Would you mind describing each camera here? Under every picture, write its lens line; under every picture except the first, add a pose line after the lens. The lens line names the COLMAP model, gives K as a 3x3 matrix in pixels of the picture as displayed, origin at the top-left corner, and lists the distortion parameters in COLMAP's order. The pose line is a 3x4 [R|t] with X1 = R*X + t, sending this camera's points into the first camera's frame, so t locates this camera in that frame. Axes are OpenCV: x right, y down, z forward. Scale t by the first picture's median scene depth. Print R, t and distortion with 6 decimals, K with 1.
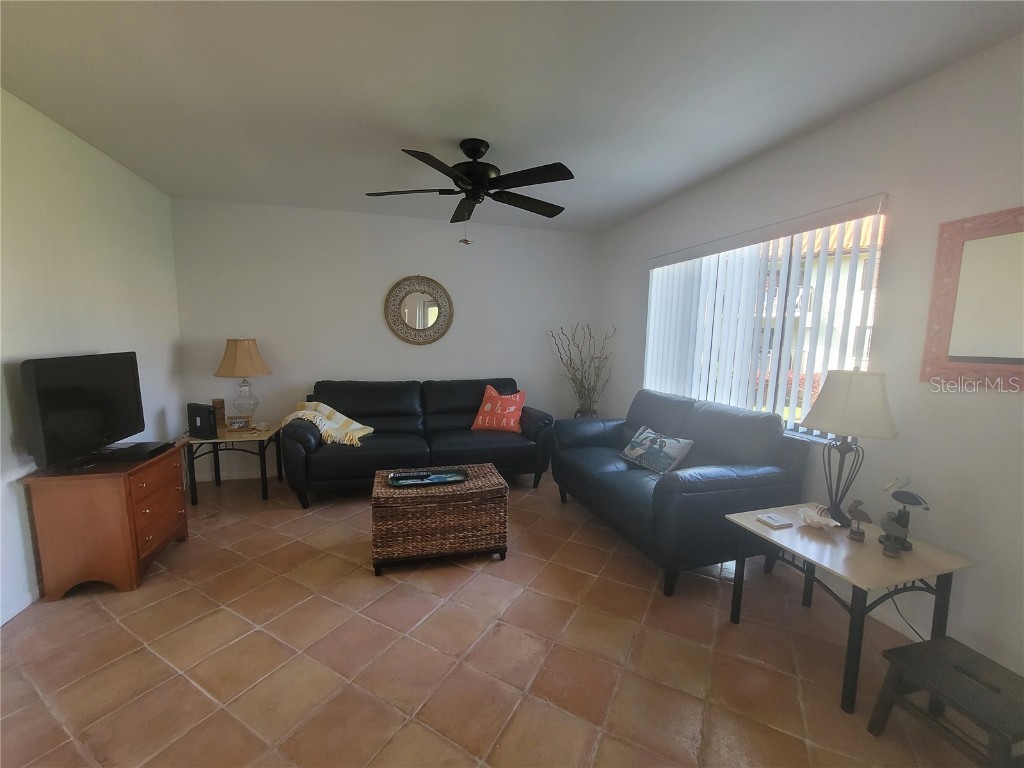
lens RADIAL K [[413.6, 0, 509.7], [0, 413.6, 397.6], [0, 0, 1]] dist [0.000187, 0.000024]
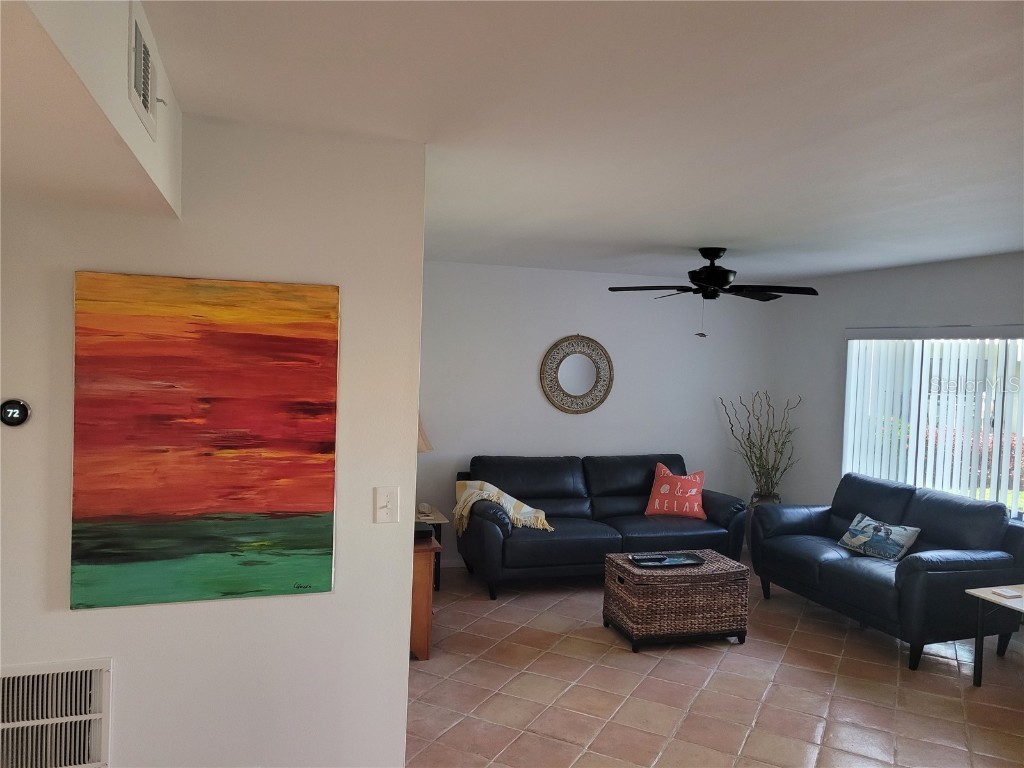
lens RADIAL K [[767.8, 0, 512.0], [0, 767.8, 384.0], [0, 0, 1]] dist [0.070803, -0.054913]
pose [[0.998944, 0.018564, 0.042025, -0.594209], [-0.014257, 0.994829, -0.100559, -0.038551], [-0.043675, 0.099854, 0.994043, -0.829315]]
